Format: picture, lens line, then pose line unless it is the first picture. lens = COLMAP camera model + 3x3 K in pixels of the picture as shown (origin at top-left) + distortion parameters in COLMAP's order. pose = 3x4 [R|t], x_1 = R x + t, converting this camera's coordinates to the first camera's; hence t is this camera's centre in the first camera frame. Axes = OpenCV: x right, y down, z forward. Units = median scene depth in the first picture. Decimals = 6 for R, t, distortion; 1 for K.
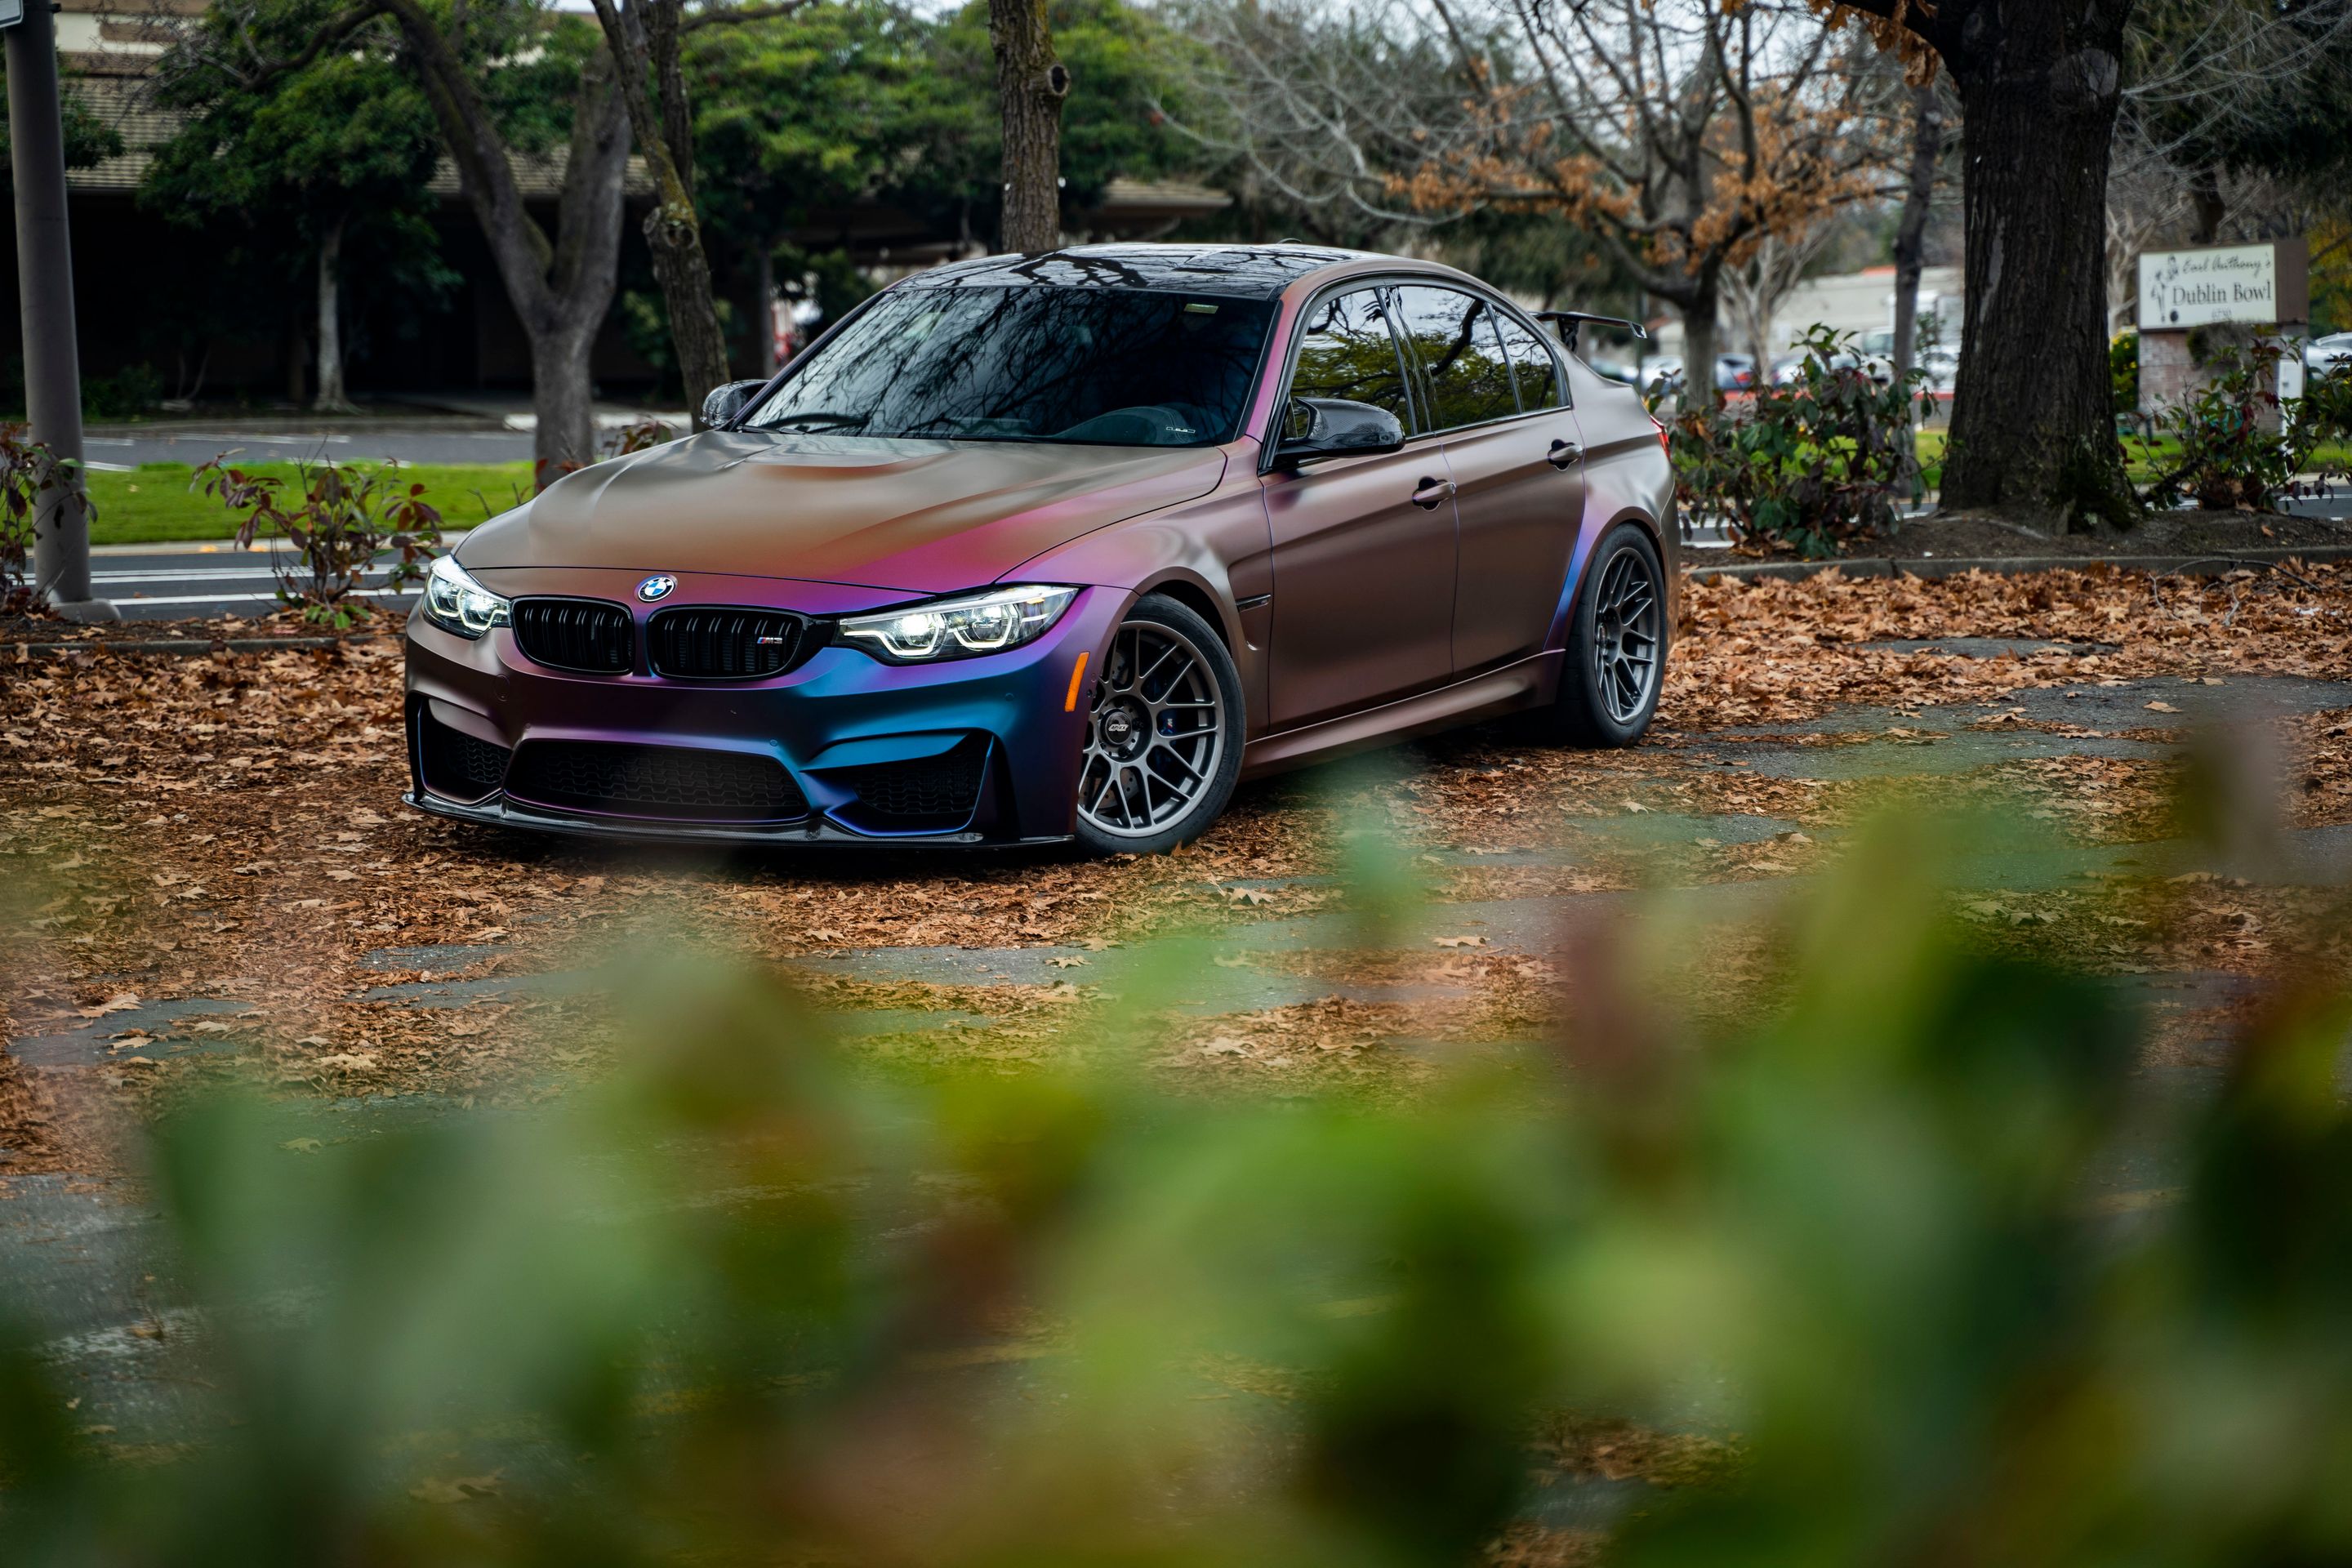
lens RADIAL K [[4832.7, 0, 1174.0], [0, 4832.7, 779.8], [0, 0, 1]] dist [0.293938, 0.000000]
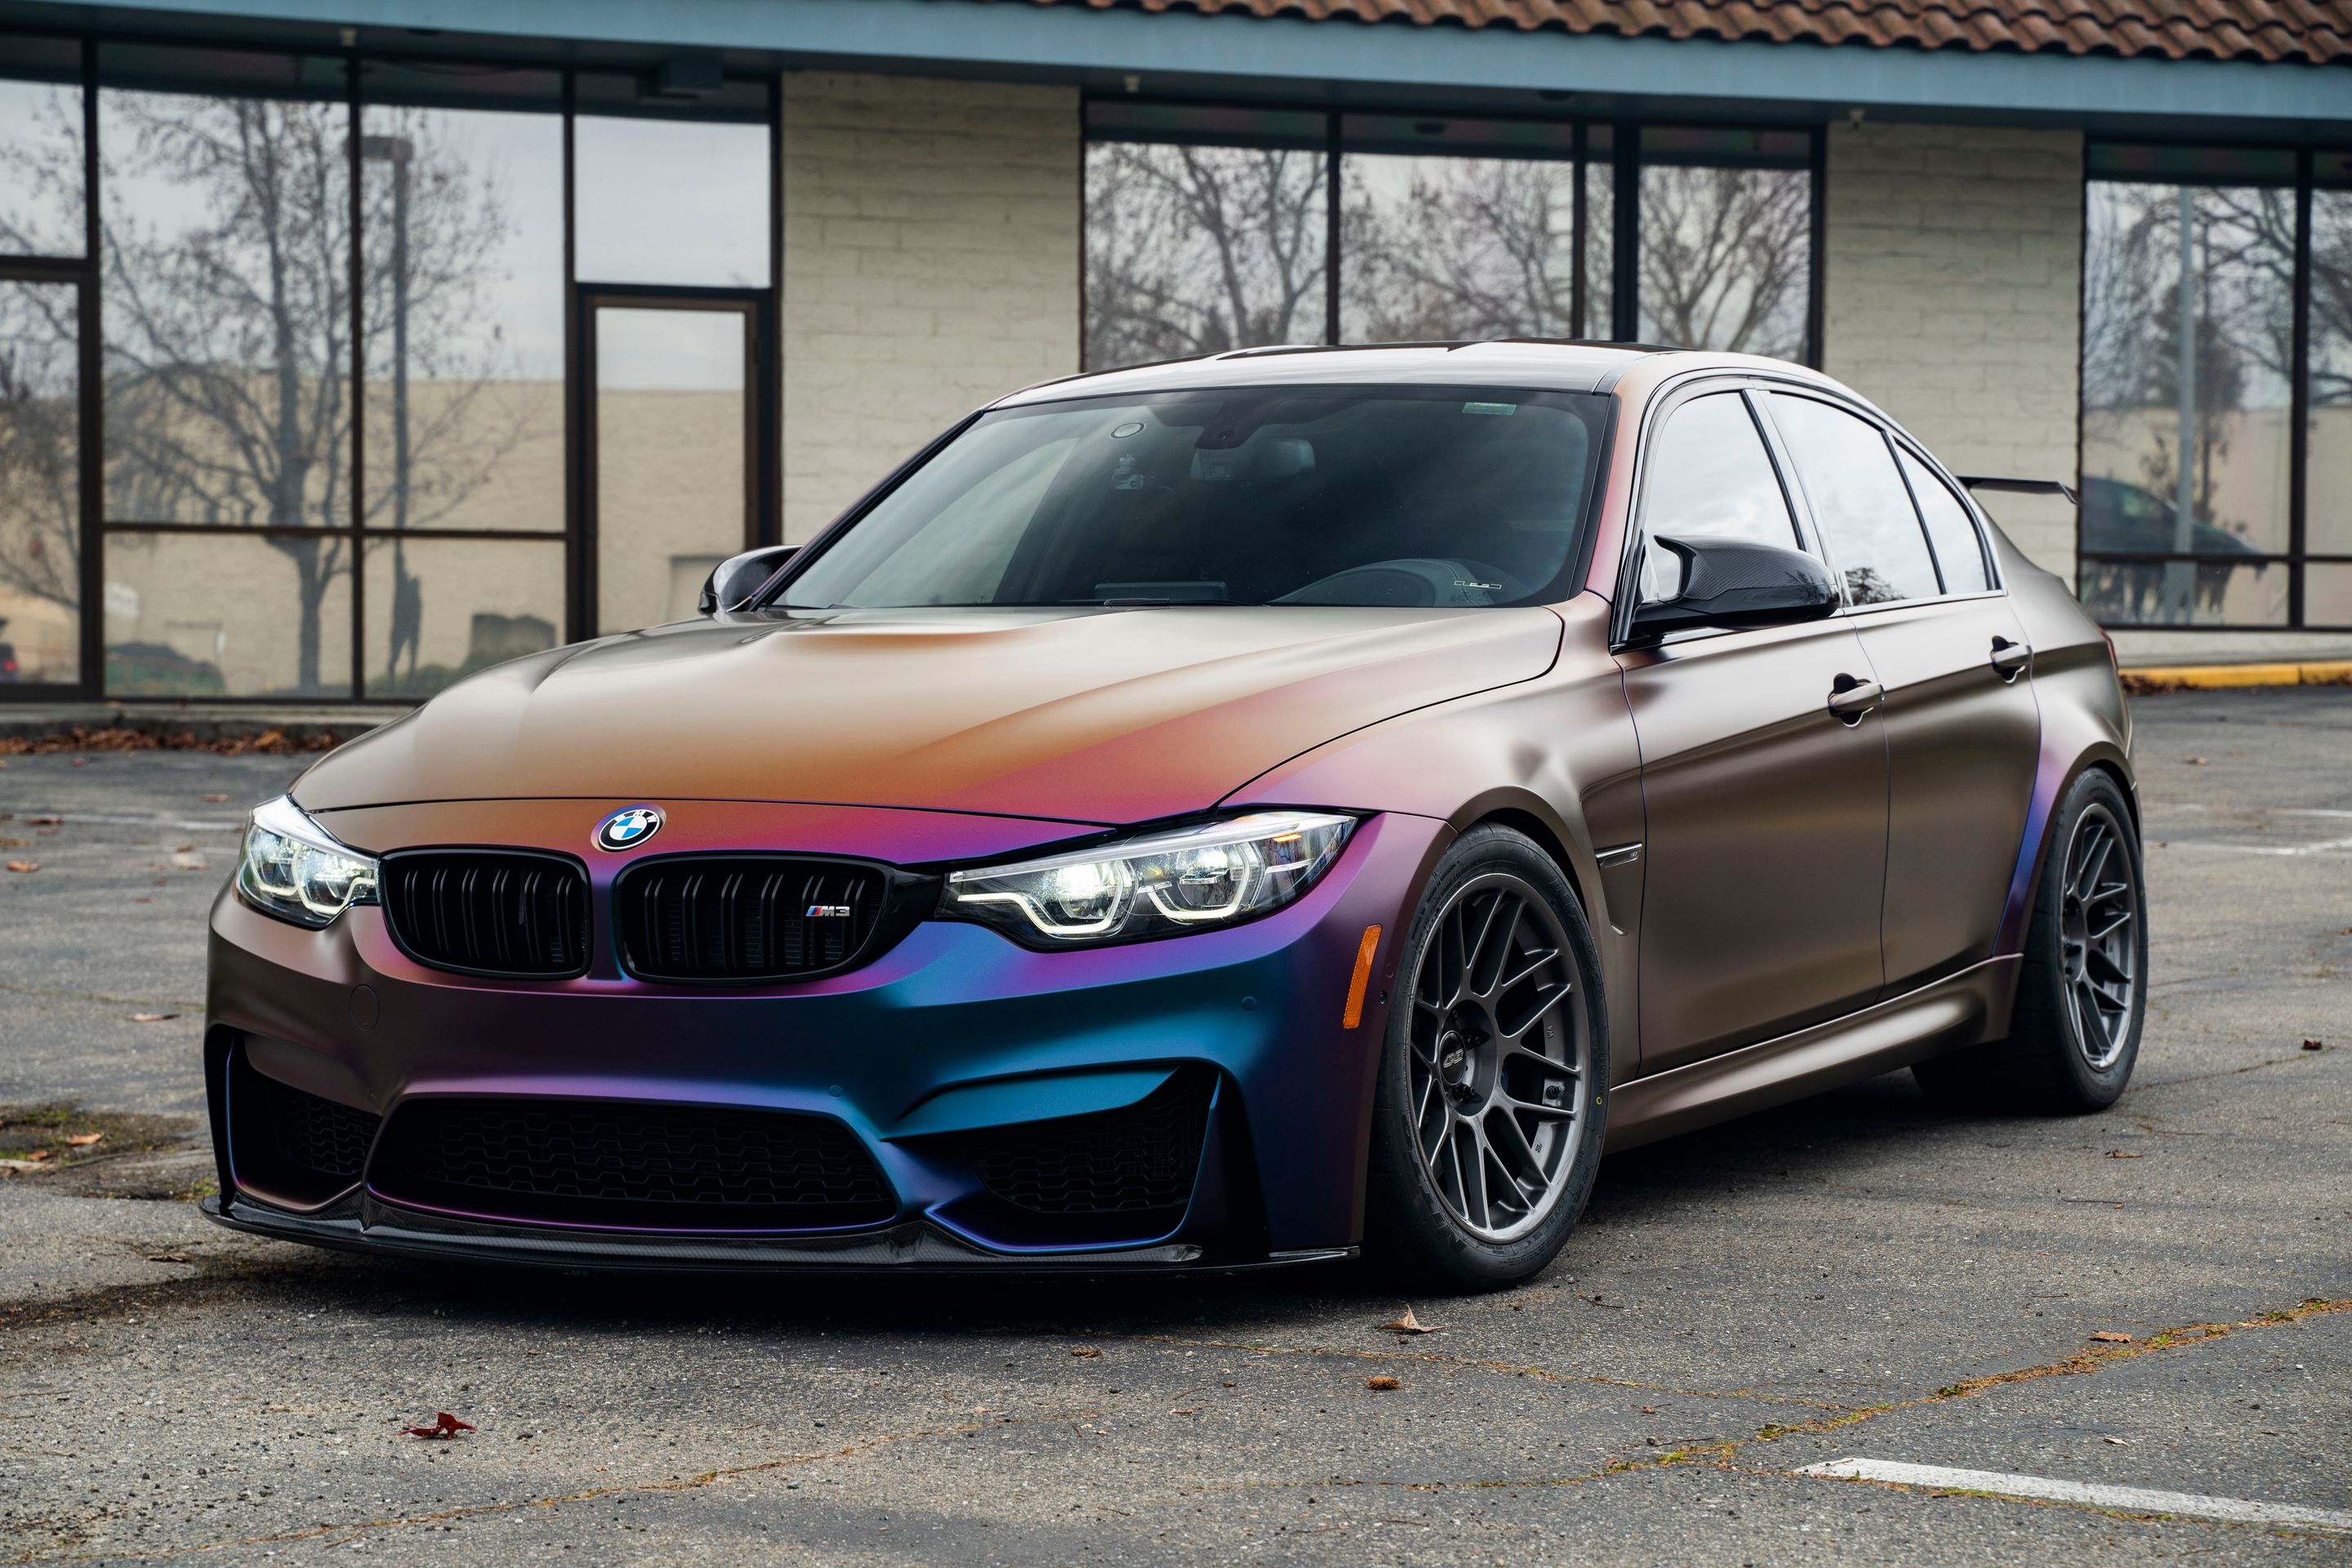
lens RADIAL K [[4832.7, 0, 1174.5], [0, 4832.7, 777.7], [0, 0, 1]] dist [0.293938, 0.000000]
pose [[0.999902, -0.012629, 0.006075, -0.044064], [0.013103, 0.996237, -0.085673, 0.004874], [-0.004970, 0.085744, 0.996305, 0.412093]]
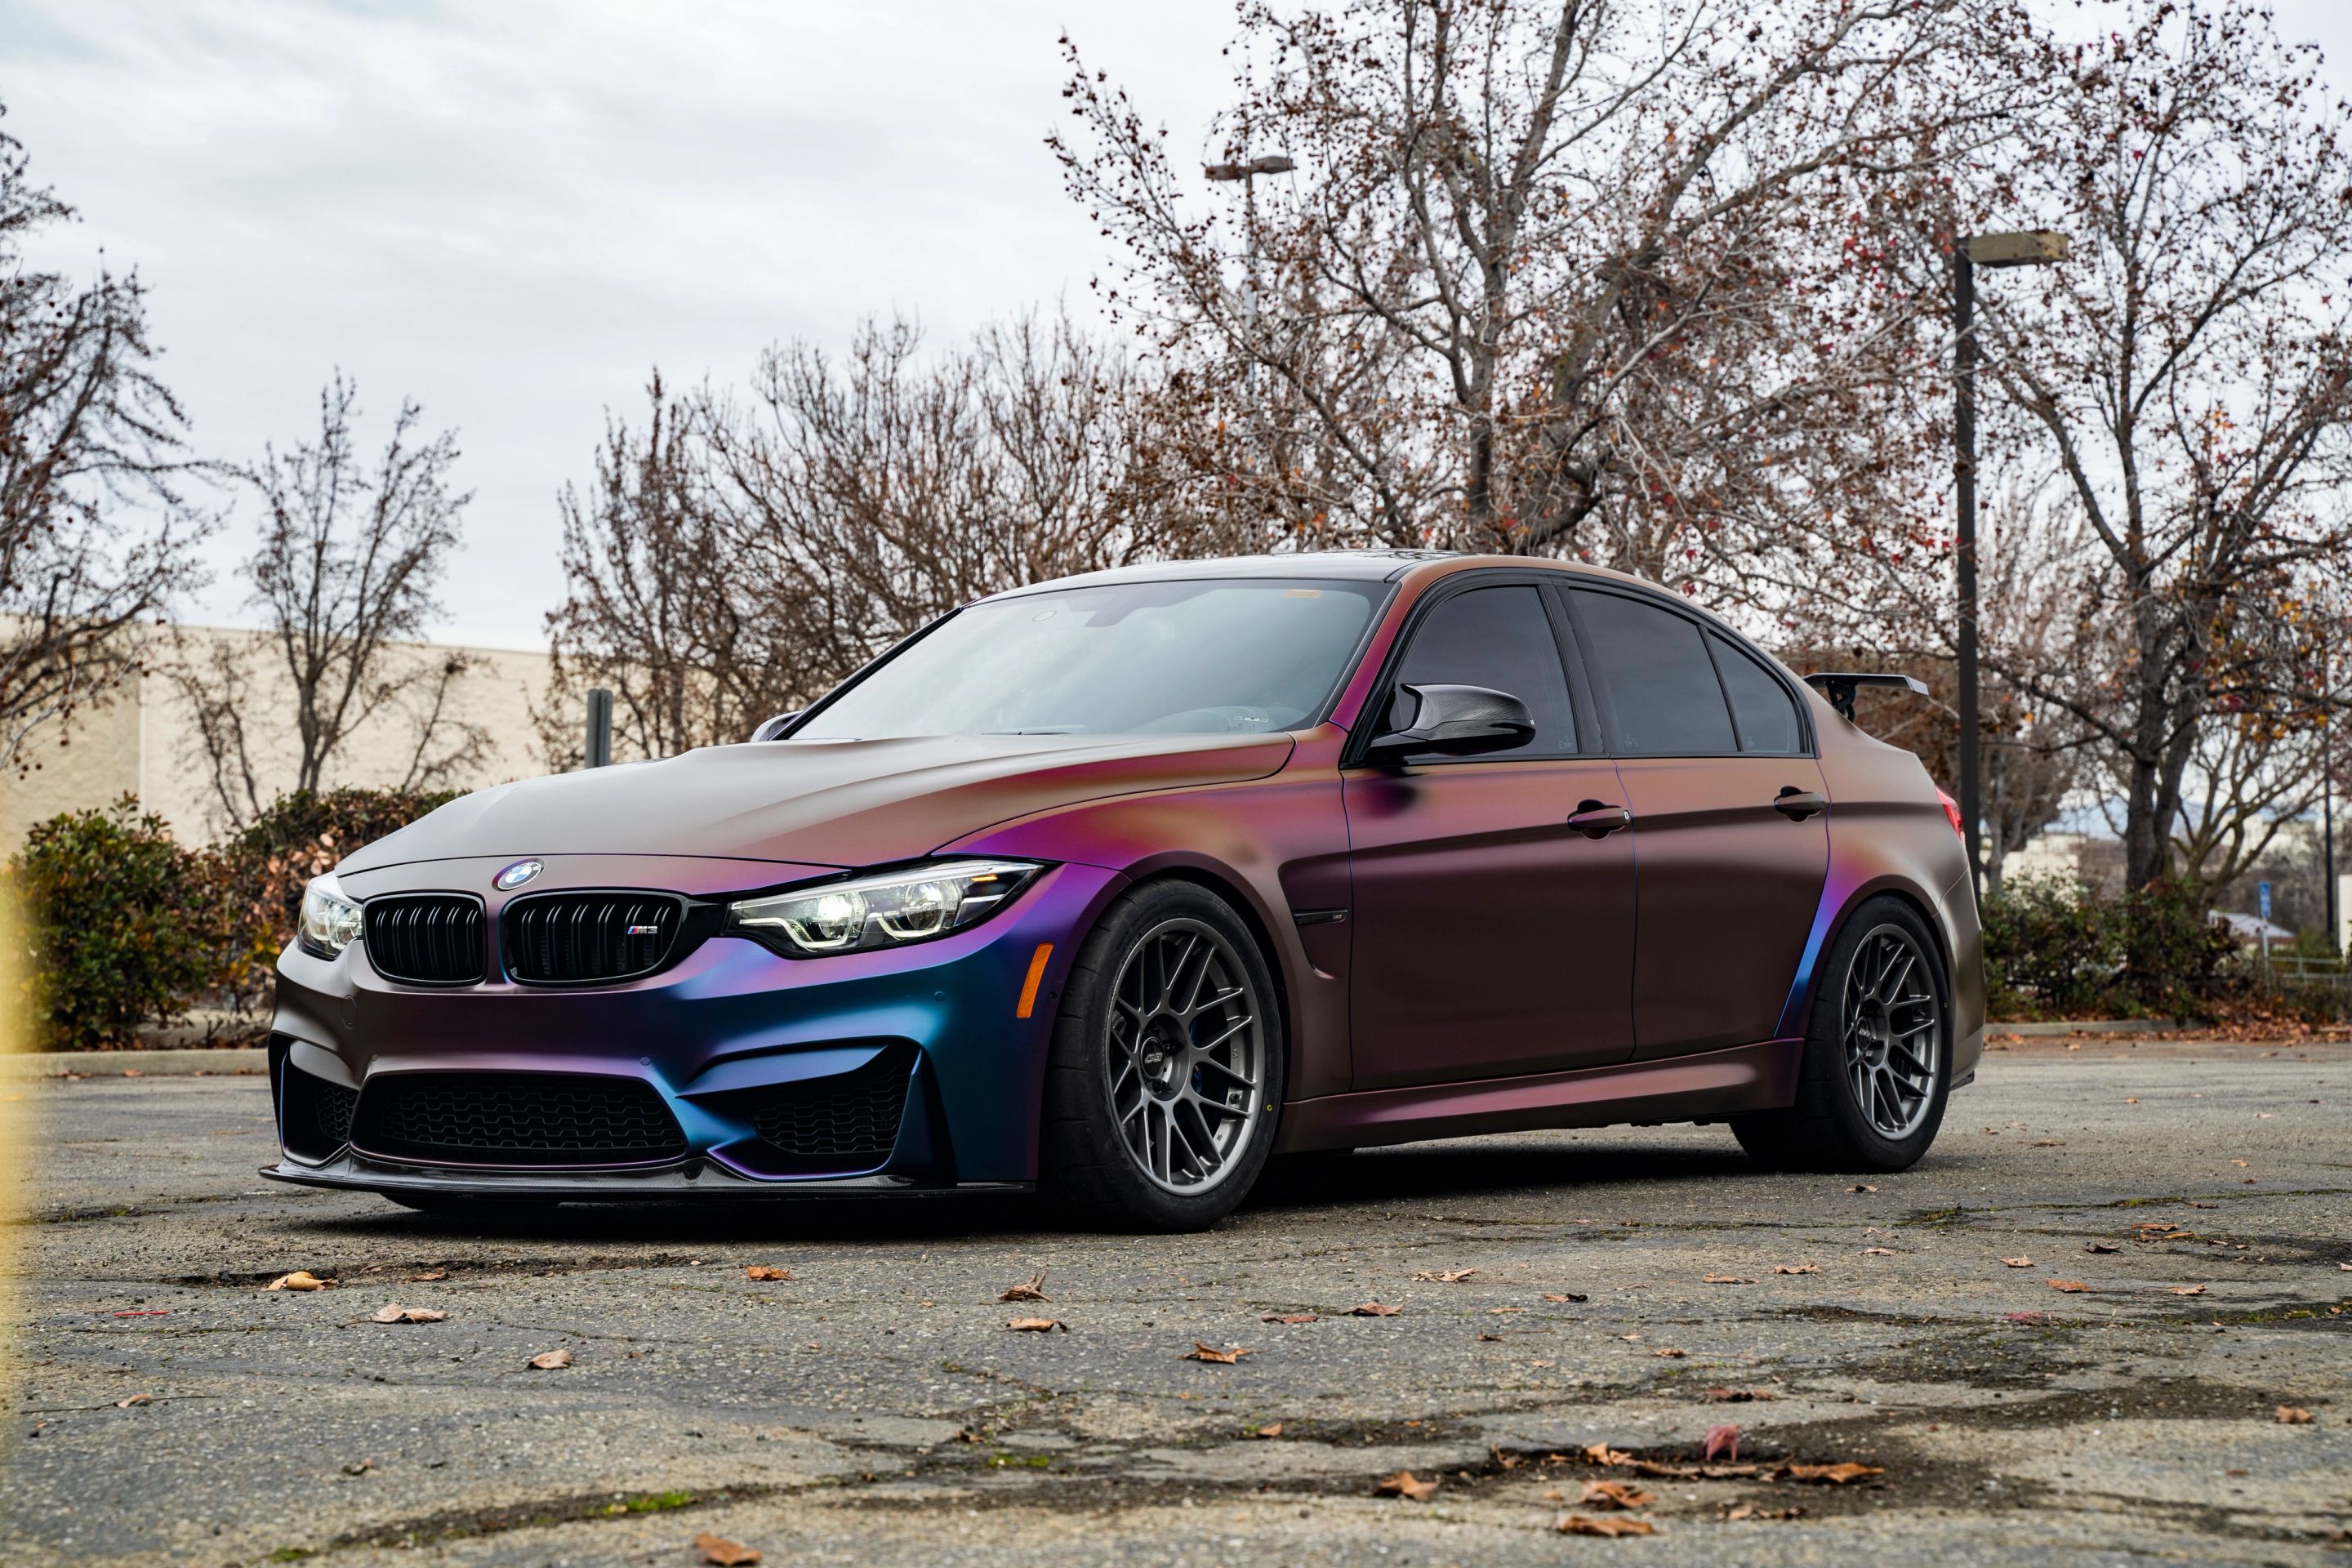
lens RADIAL K [[4437.7, 0, 1188.7], [0, 4437.7, 781.7], [0, 0, 1]] dist [0.131881, 0.000000]
pose [[0.989656, -0.016237, -0.142538, 0.102243], [-0.006208, 0.987796, -0.155627, 0.056465], [0.143326, 0.154903, 0.977478, 0.295578]]
